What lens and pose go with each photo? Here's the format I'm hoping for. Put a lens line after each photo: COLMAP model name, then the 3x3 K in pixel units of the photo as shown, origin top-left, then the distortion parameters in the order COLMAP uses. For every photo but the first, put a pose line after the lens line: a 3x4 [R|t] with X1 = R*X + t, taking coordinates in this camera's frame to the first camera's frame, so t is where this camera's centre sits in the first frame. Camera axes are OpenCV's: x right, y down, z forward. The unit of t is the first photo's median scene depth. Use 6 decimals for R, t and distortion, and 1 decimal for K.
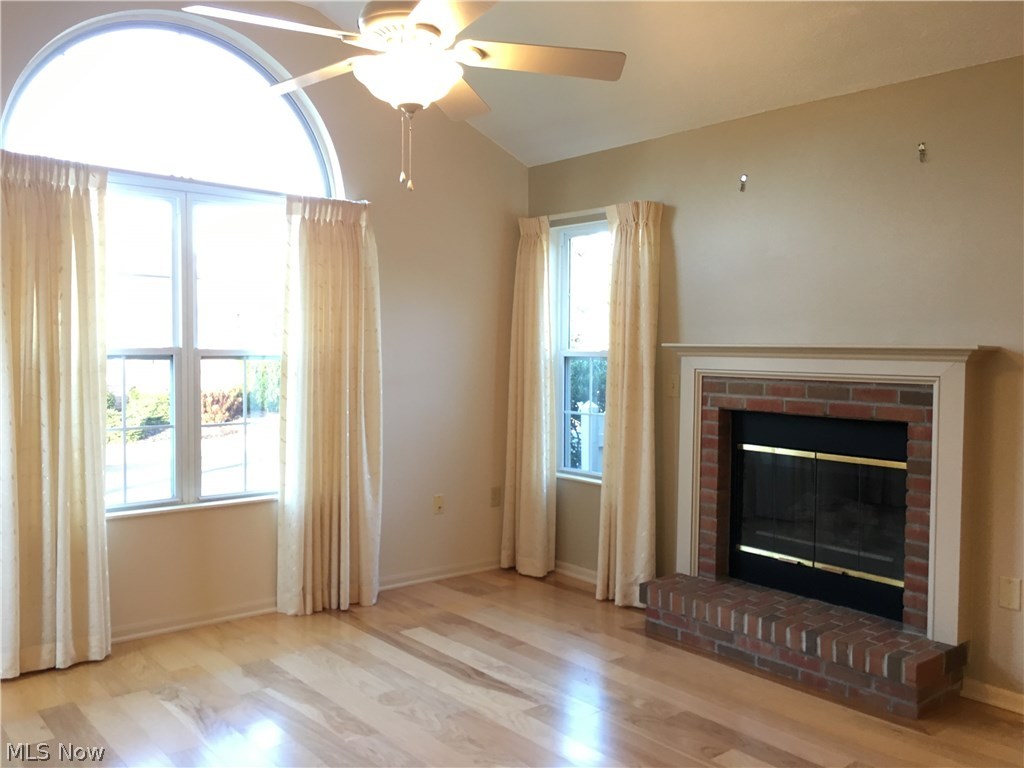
lens RADIAL K [[872.4, 0, 513.5], [0, 872.4, 380.6], [0, 0, 1]] dist [0.062473, -0.081708]
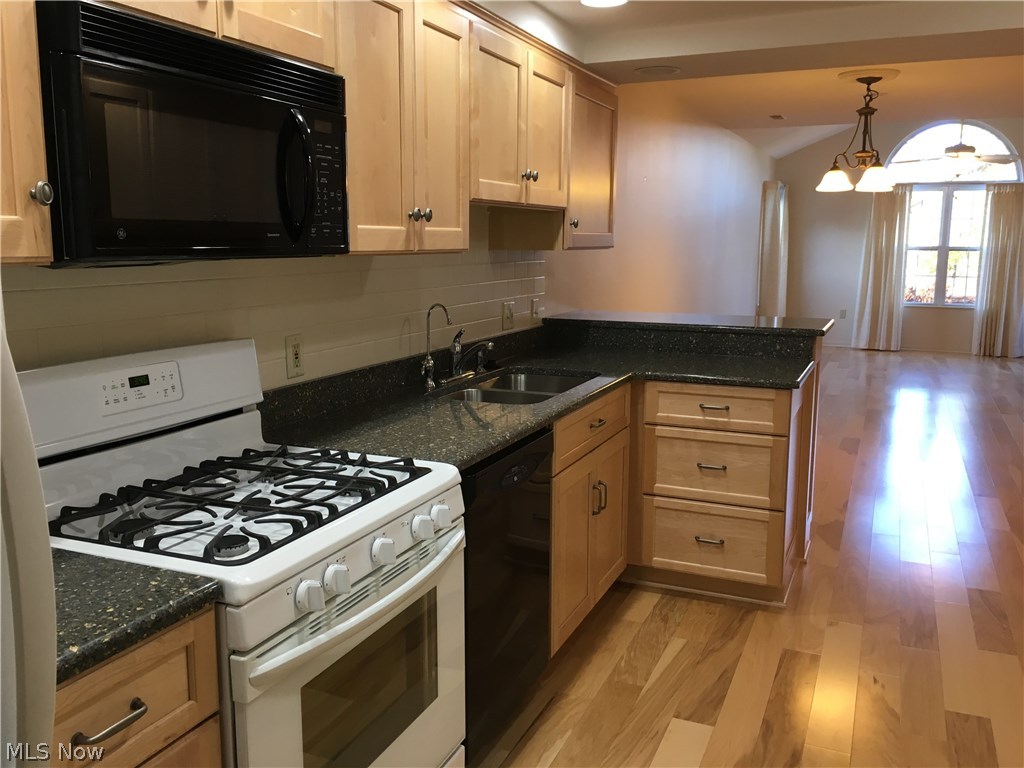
lens RADIAL K [[872.4, 0, 507.0], [0, 872.4, 380.8], [0, 0, 1]] dist [0.062473, -0.081708]
pose [[0.451264, 0.134823, -0.882147, 1.400872], [-0.036871, 0.990494, 0.132521, 0.059504], [0.891628, -0.027277, 0.451946, -1.347416]]
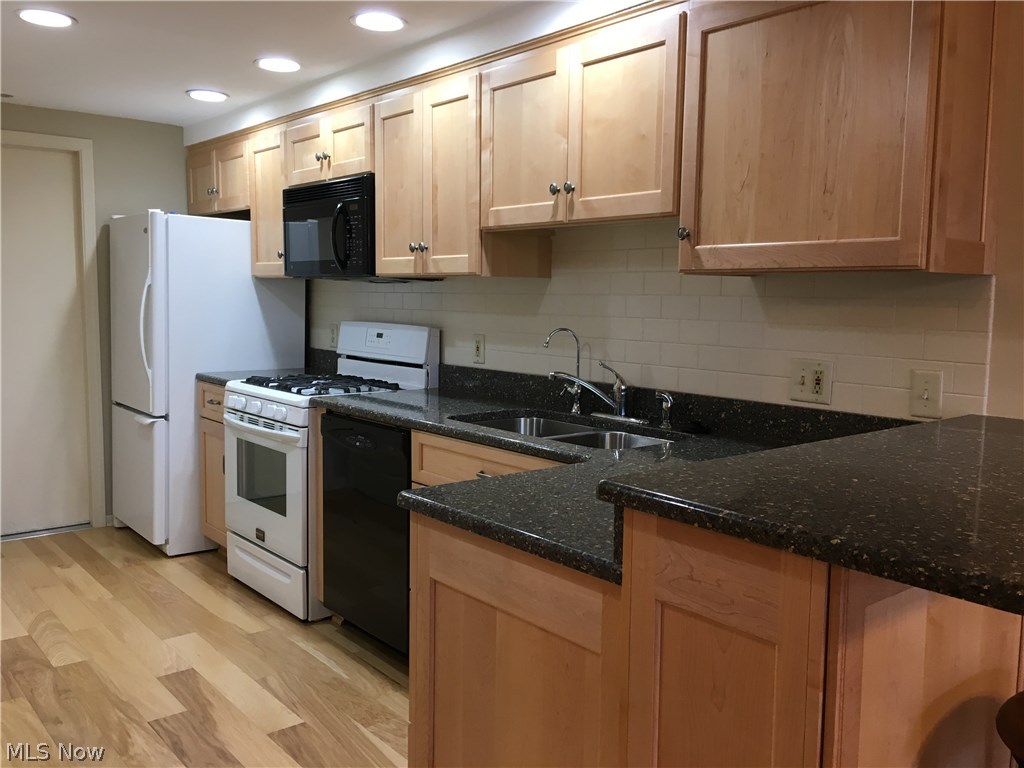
lens RADIAL K [[872.4, 0, 512.5], [0, 872.4, 382.8], [0, 0, 1]] dist [0.062473, -0.081708]
pose [[-0.999686, -0.020633, -0.014227, 0.802035], [-0.022493, 0.988996, 0.146223, 0.034187], [0.011054, 0.146497, -0.989149, -0.374313]]
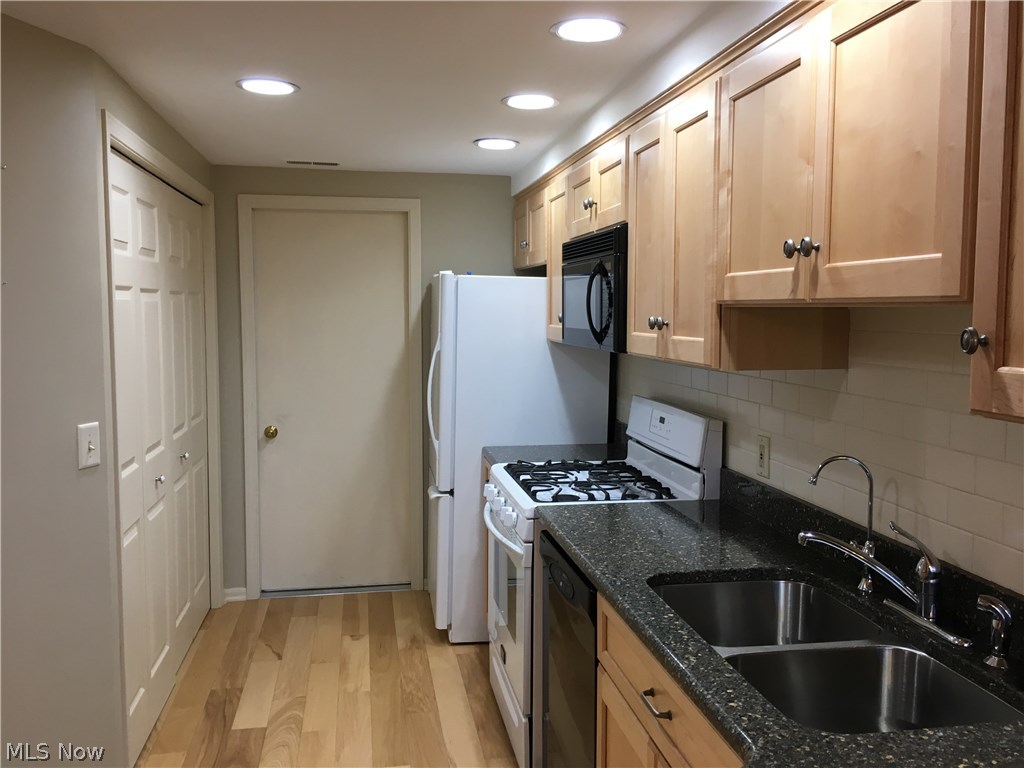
lens RADIAL K [[872.4, 0, 510.1], [0, 872.4, 380.4], [0, 0, 1]] dist [0.062473, -0.081708]
pose [[-0.870607, -0.050627, 0.489367, 0.682080], [0.012647, 0.992059, 0.125132, -0.004184], [-0.491817, 0.115130, -0.863054, -0.609861]]
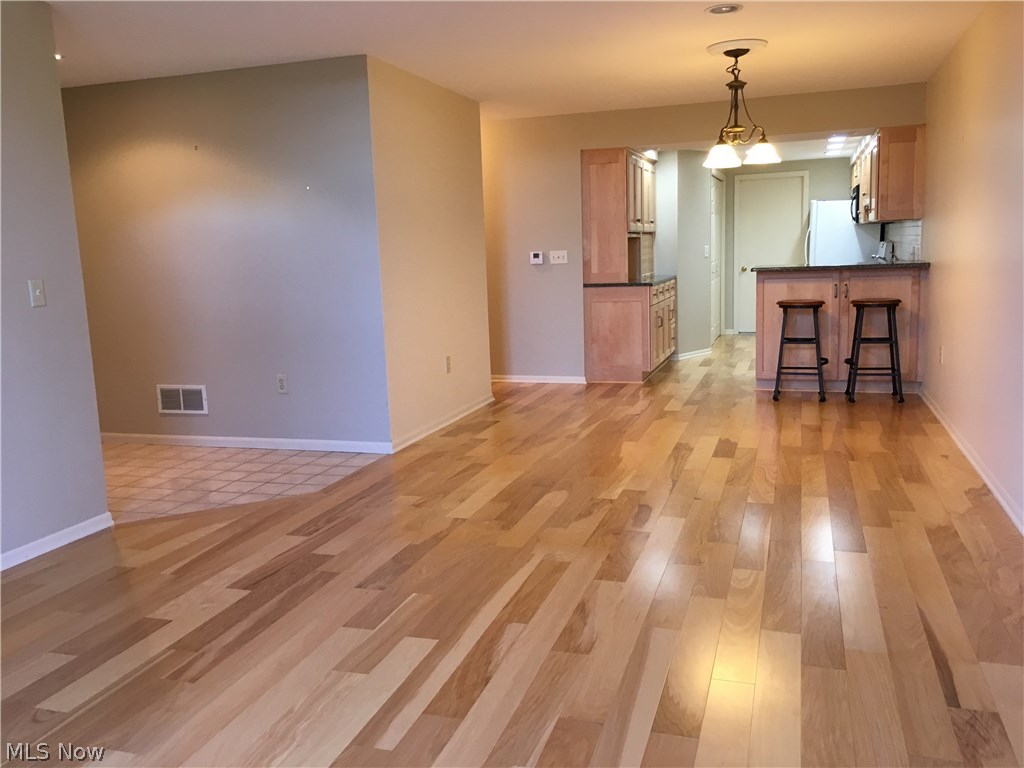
lens RADIAL K [[872.4, 0, 513.3], [0, 872.4, 382.8], [0, 0, 1]] dist [0.062473, -0.081708]
pose [[-0.538202, -0.119504, 0.834300, -0.473374], [0.067915, 0.980528, 0.184261, -0.014543], [-0.840075, 0.155831, -0.519607, 0.692918]]
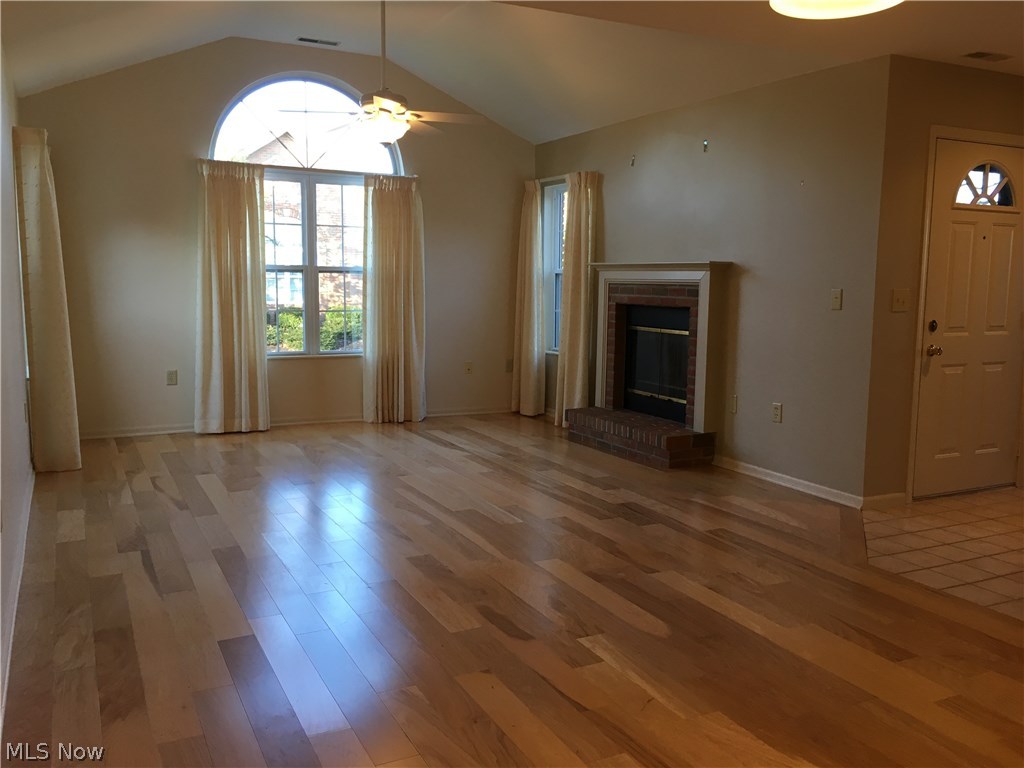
lens RADIAL K [[872.4, 0, 508.7], [0, 872.4, 378.6], [0, 0, 1]] dist [0.062473, -0.081708]
pose [[0.974897, 0.027689, -0.220929, 0.396857], [-0.011177, 0.997073, 0.075640, 0.049918], [0.222376, -0.071272, 0.972352, -0.611075]]
